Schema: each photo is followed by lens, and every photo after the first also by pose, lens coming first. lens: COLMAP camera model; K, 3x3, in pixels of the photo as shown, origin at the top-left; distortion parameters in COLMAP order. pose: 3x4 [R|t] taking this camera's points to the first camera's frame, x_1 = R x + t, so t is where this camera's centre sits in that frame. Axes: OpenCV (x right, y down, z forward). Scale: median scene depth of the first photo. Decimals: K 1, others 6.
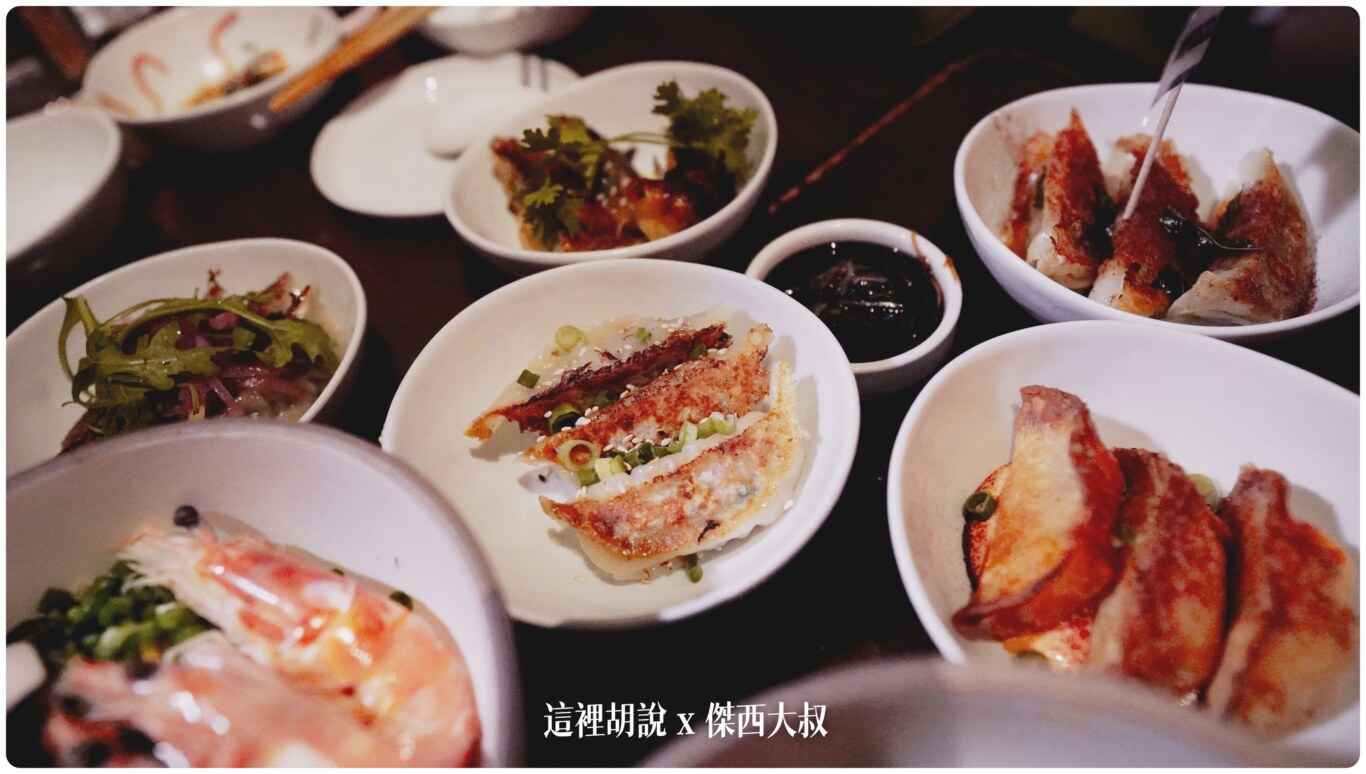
lens RADIAL K [[846.5, 0, 683.0], [0, 846.5, 387.0], [0, 0, 1]] dist [-0.045925, 0.045996]
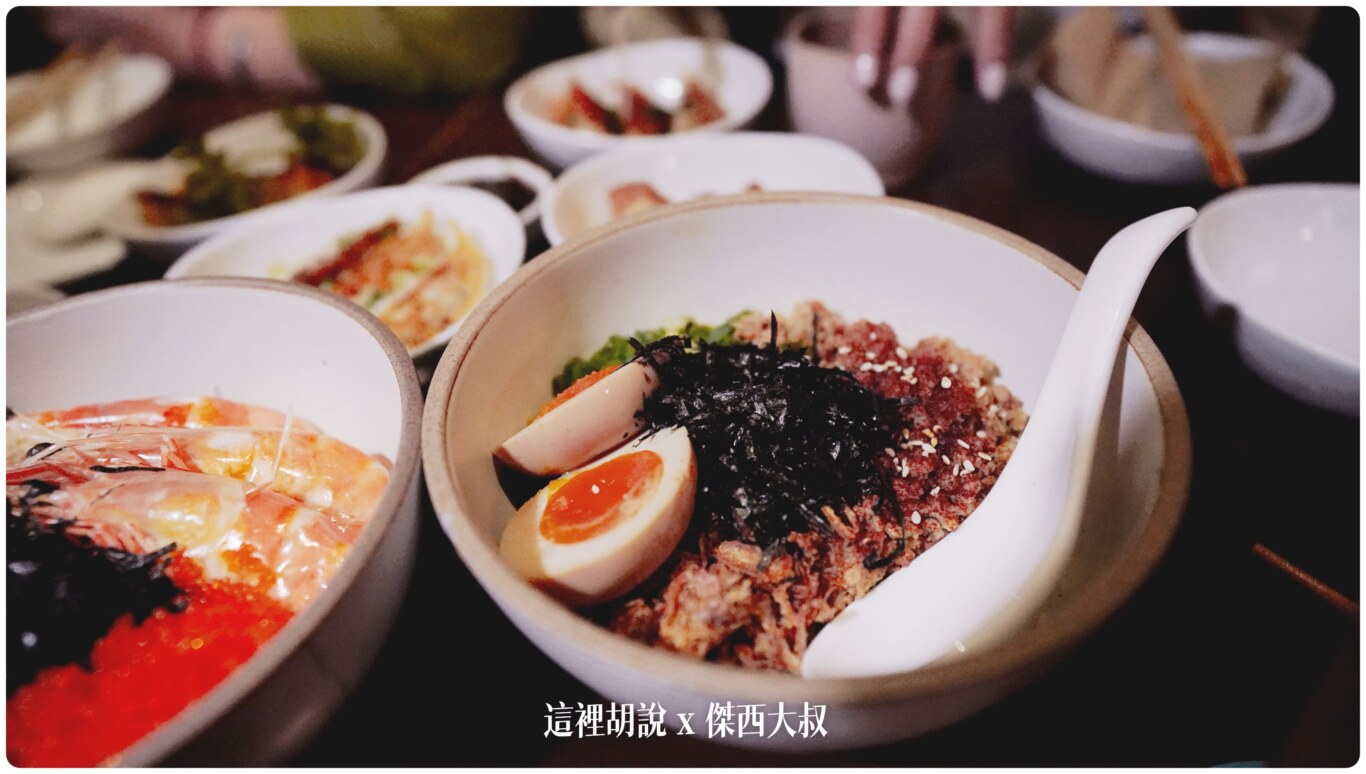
lens RADIAL K [[846.5, 0, 683.0], [0, 846.5, 387.0], [0, 0, 1]] dist [-0.045925, 0.045996]
pose [[0.830069, -0.306677, 0.465762, -0.310967], [0.396312, 0.911999, -0.105799, 0.545881], [-0.392329, 0.272408, 0.878562, -0.319647]]
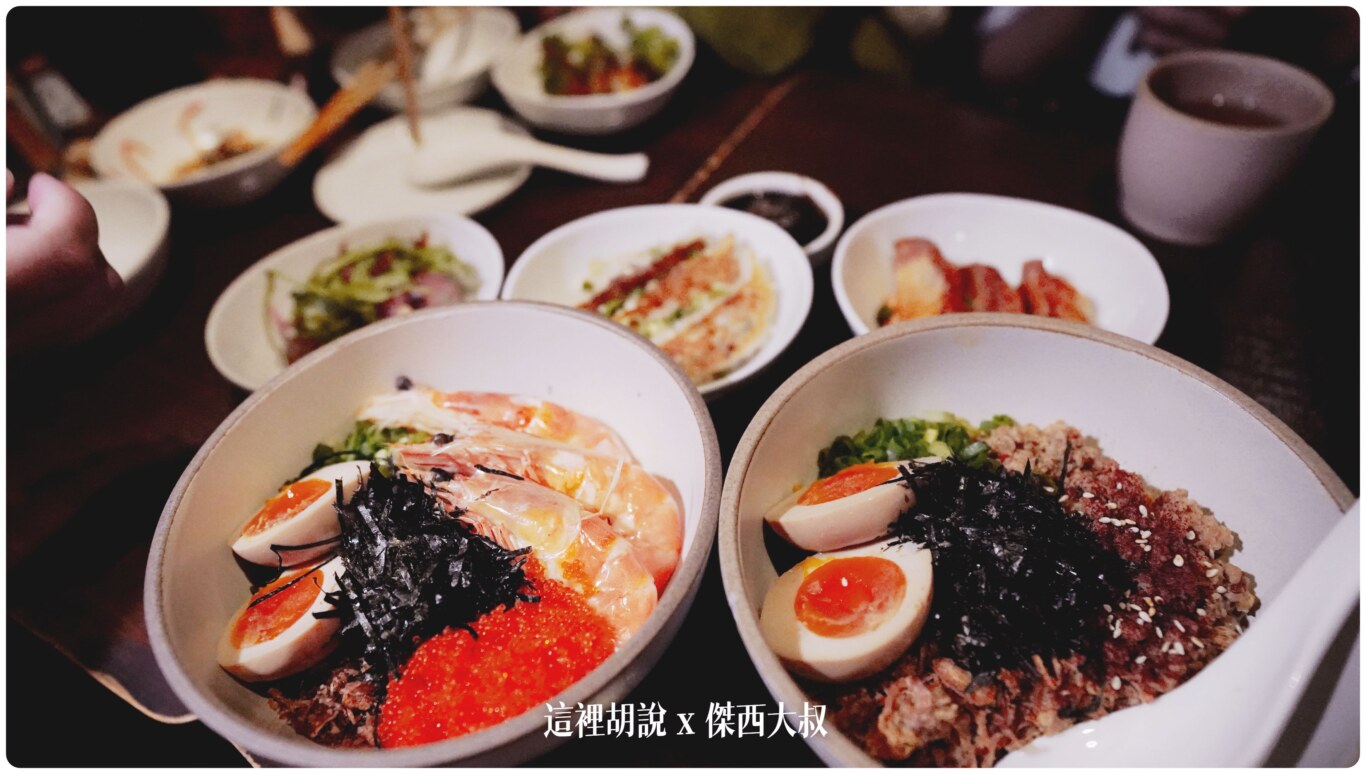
lens RADIAL K [[846.5, 0, 683.0], [0, 846.5, 387.0], [0, 0, 1]] dist [-0.045925, 0.045996]
pose [[0.964463, -0.159826, 0.210398, -0.388724], [0.178898, 0.981016, -0.074850, 0.329631], [-0.194441, 0.109830, 0.974746, -0.503042]]
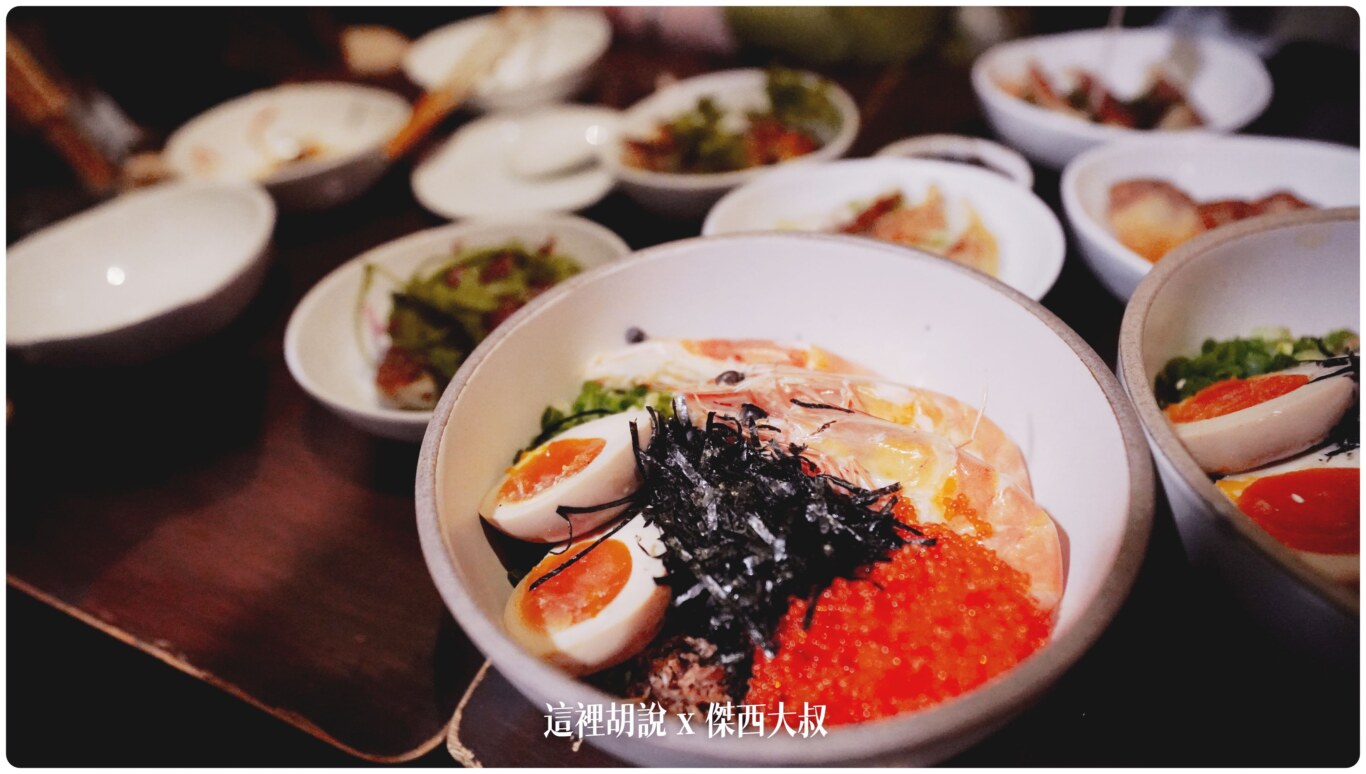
lens RADIAL K [[846.5, 0, 683.0], [0, 846.5, 387.0], [0, 0, 1]] dist [-0.045925, 0.045996]
pose [[0.945751, -0.190976, 0.262837, -0.785763], [0.235634, 0.960162, -0.150219, 0.395565], [-0.223677, 0.204003, 0.953075, -0.192898]]
